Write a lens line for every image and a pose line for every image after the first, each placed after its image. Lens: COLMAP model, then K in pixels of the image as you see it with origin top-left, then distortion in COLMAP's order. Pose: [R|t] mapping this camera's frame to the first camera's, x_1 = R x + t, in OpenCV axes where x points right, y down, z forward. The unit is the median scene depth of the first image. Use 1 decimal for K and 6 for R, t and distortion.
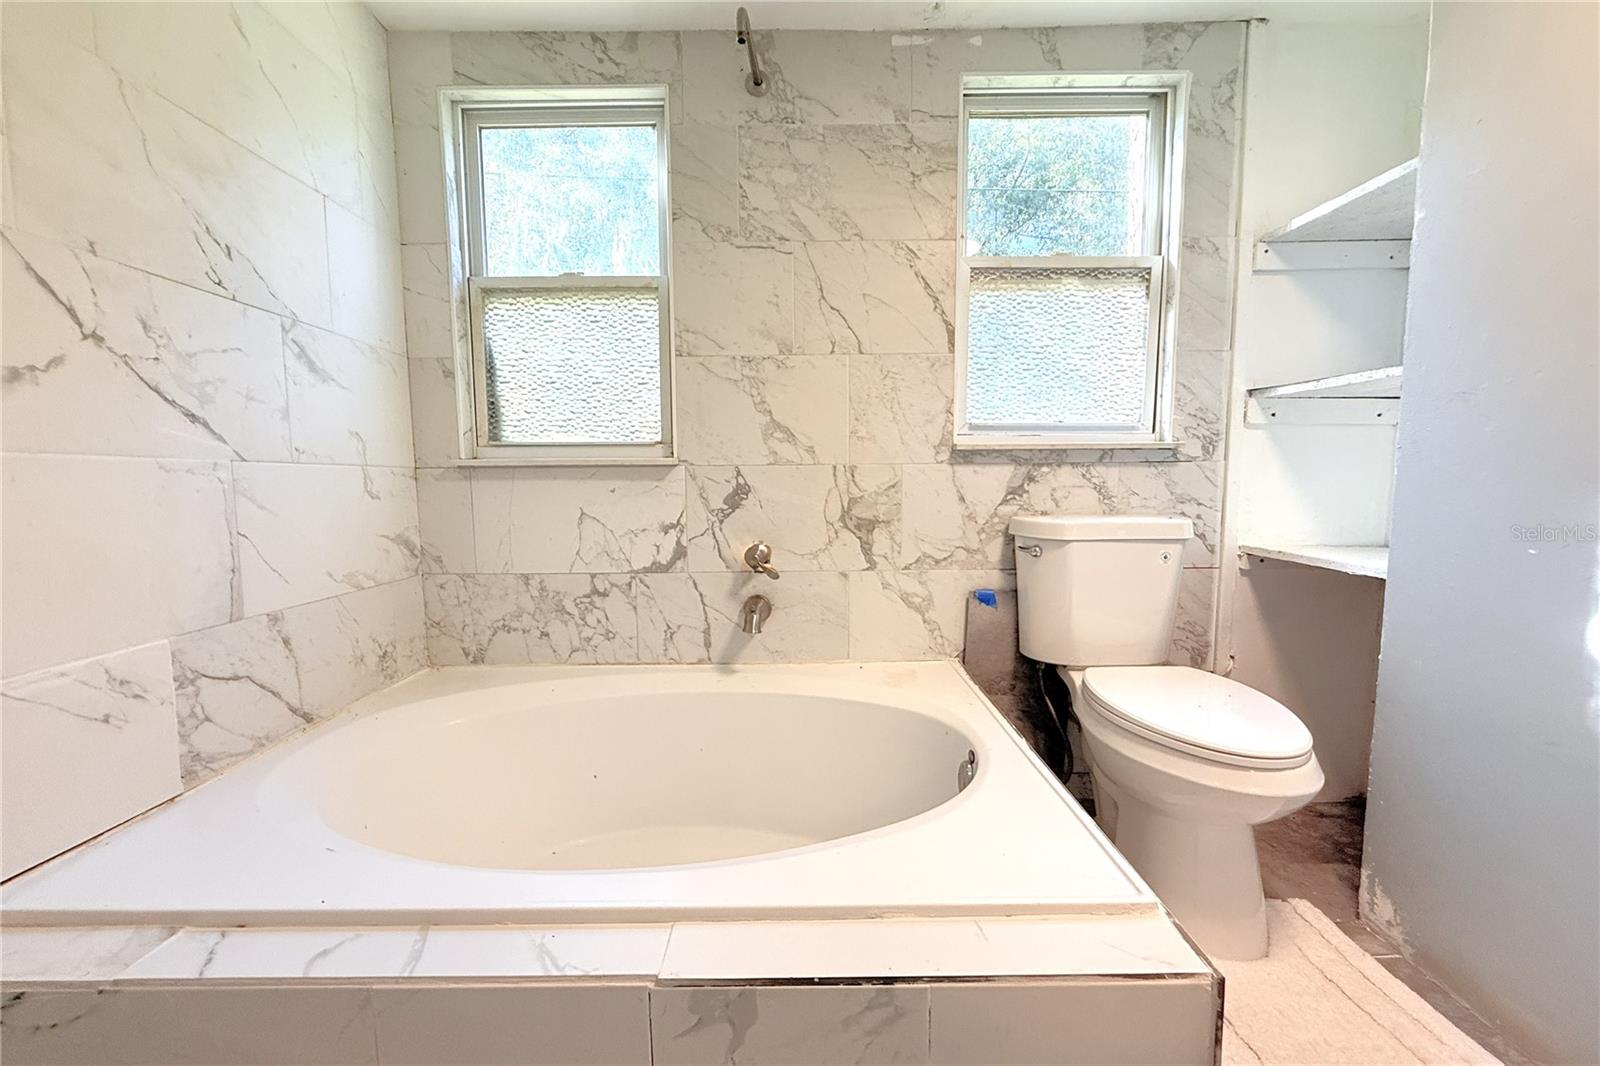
lens RADIAL K [[634.3, 0, 800.0], [0, 634.3, 533.0], [0, 0, 1]] dist [-0.000206, -0.000156]
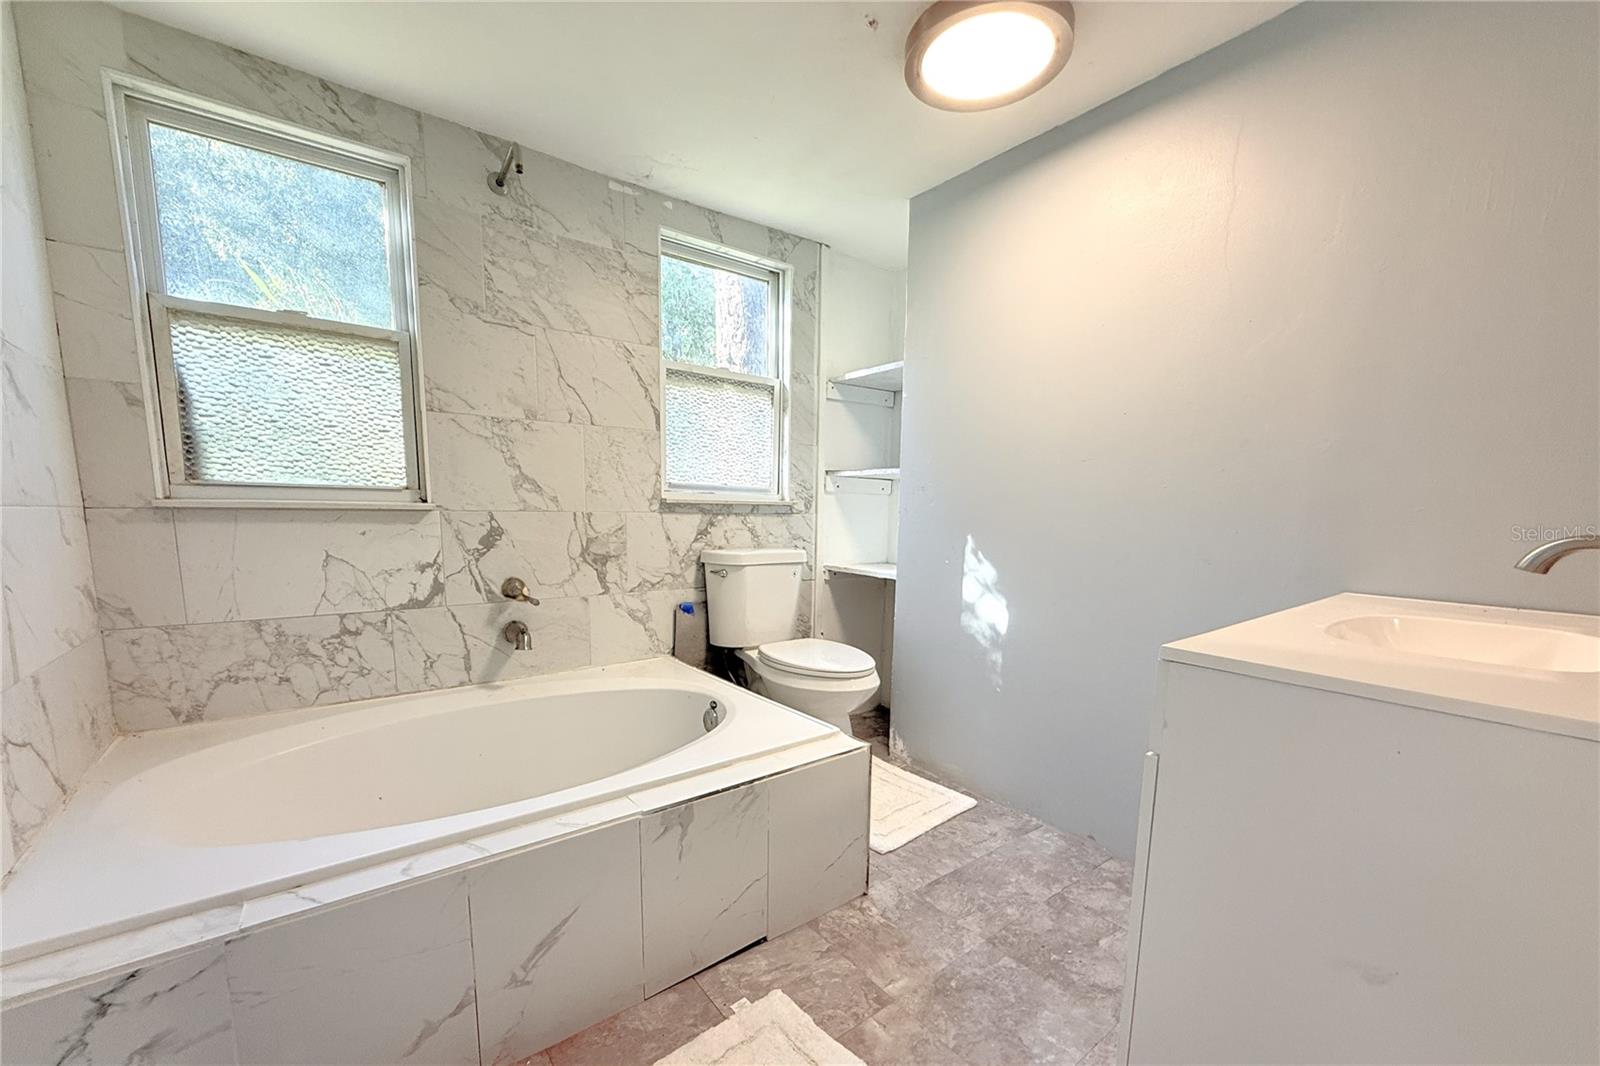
lens RADIAL K [[629.2, 0, 801.0], [0, 629.2, 596.2], [0, 0, 1]] dist [-0.001367, -0.000252]
pose [[0.791095, -0.064190, 0.608315, -0.357824], [0.035128, 0.997605, 0.059586, 0.000451], [-0.610683, -0.025769, 0.791456, -0.261224]]
